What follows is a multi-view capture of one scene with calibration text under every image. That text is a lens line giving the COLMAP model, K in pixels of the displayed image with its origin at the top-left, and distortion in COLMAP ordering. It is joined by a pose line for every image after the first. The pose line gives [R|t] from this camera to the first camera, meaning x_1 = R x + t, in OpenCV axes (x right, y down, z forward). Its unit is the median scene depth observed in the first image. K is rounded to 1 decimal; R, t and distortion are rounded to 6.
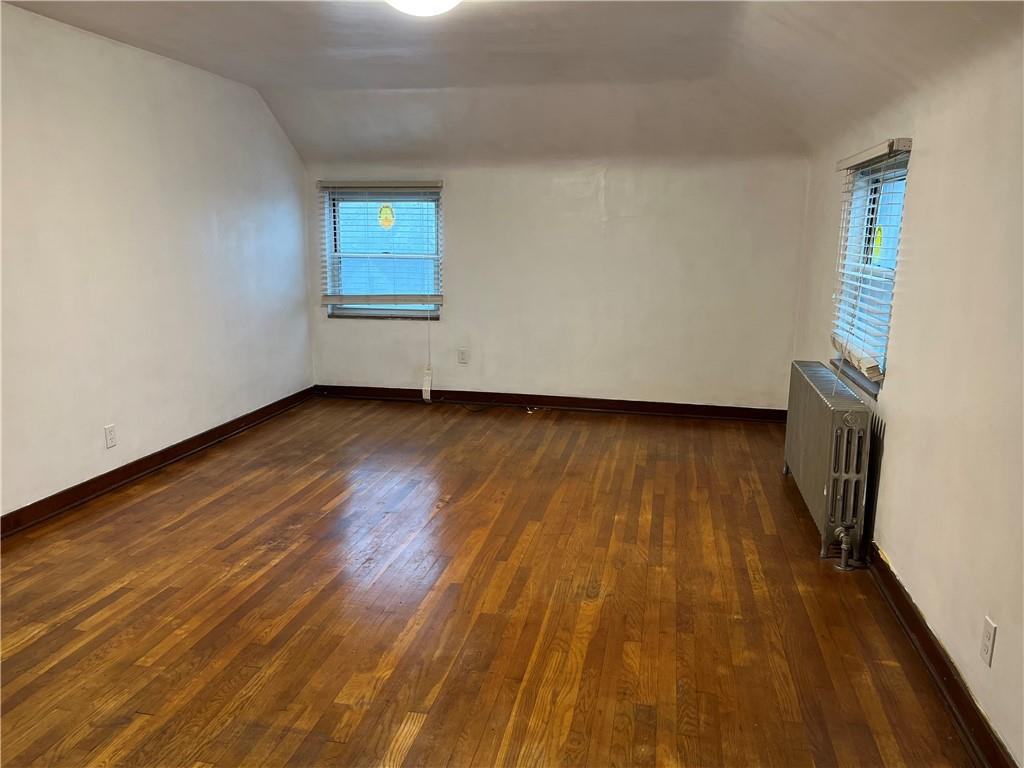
lens RADIAL K [[781.0, 0, 509.7], [0, 781.0, 383.2], [0, 0, 1]] dist [0.063039, -0.071053]
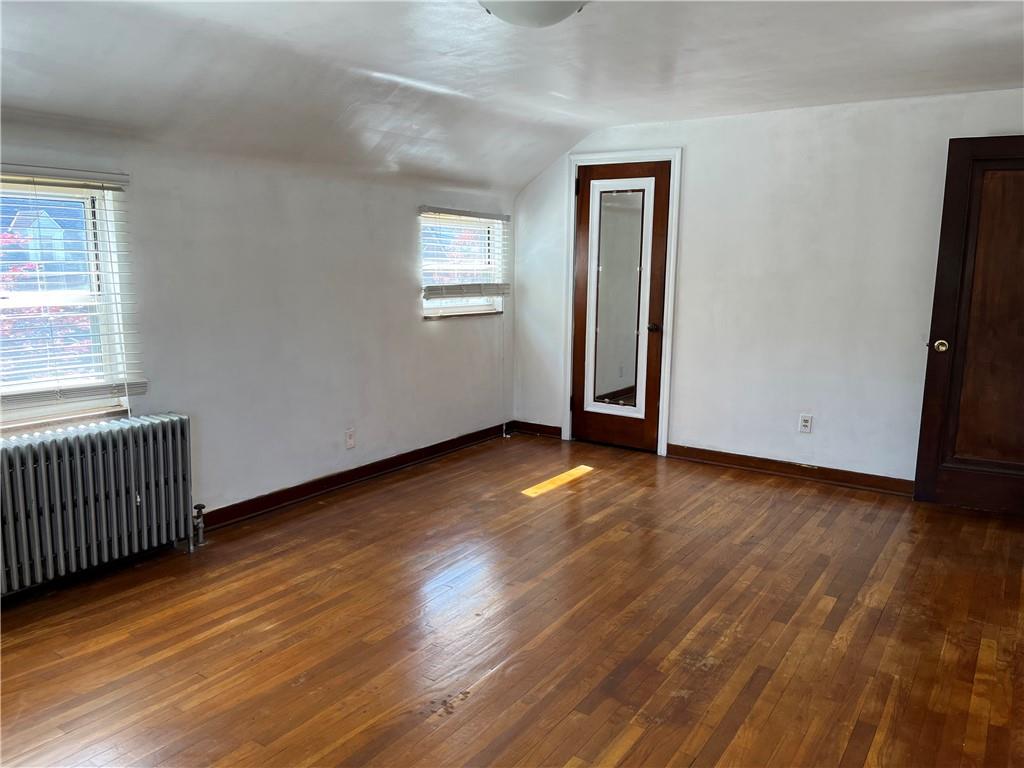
lens RADIAL K [[781.0, 0, 509.9], [0, 781.0, 378.4], [0, 0, 1]] dist [0.063039, -0.071053]
pose [[-0.927369, -0.081262, 0.365218, -0.410562], [0.044498, 0.945247, 0.323309, -0.356442], [-0.371494, 0.316078, -0.872976, 1.768051]]
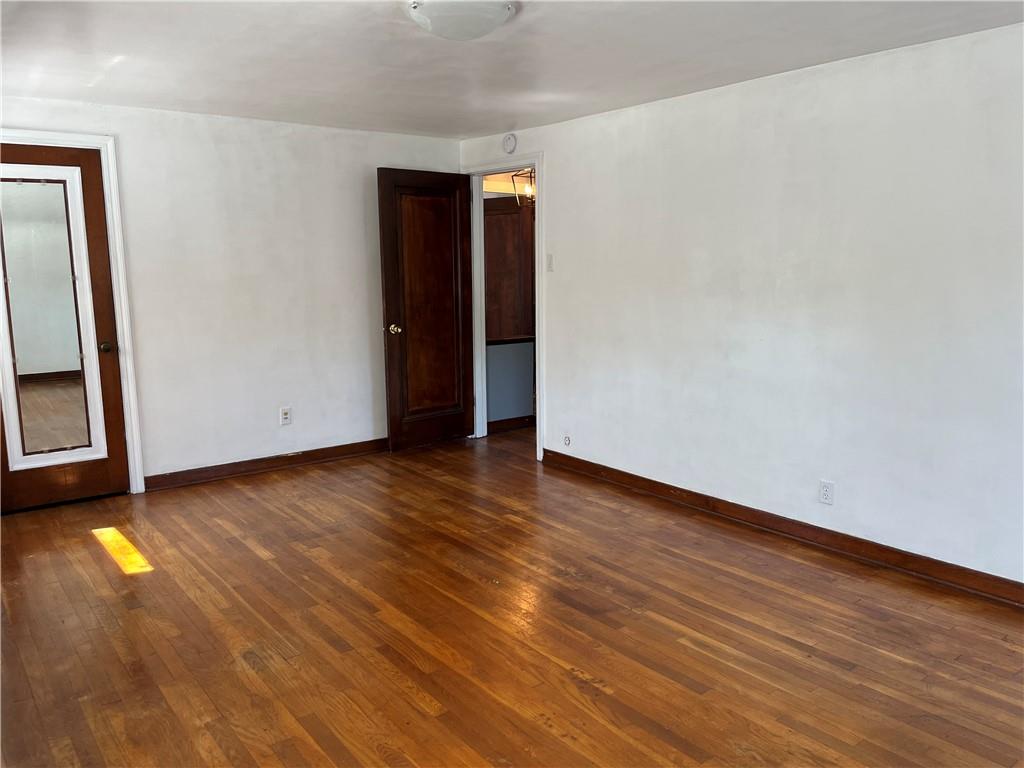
lens RADIAL K [[781.0, 0, 514.7], [0, 781.0, 383.0], [0, 0, 1]] dist [0.063039, -0.071053]
pose [[-0.647770, 0.111337, -0.753656, 0.531306], [-0.138341, 0.955626, 0.260079, -0.312481], [0.749170, 0.272733, -0.603623, 1.577202]]
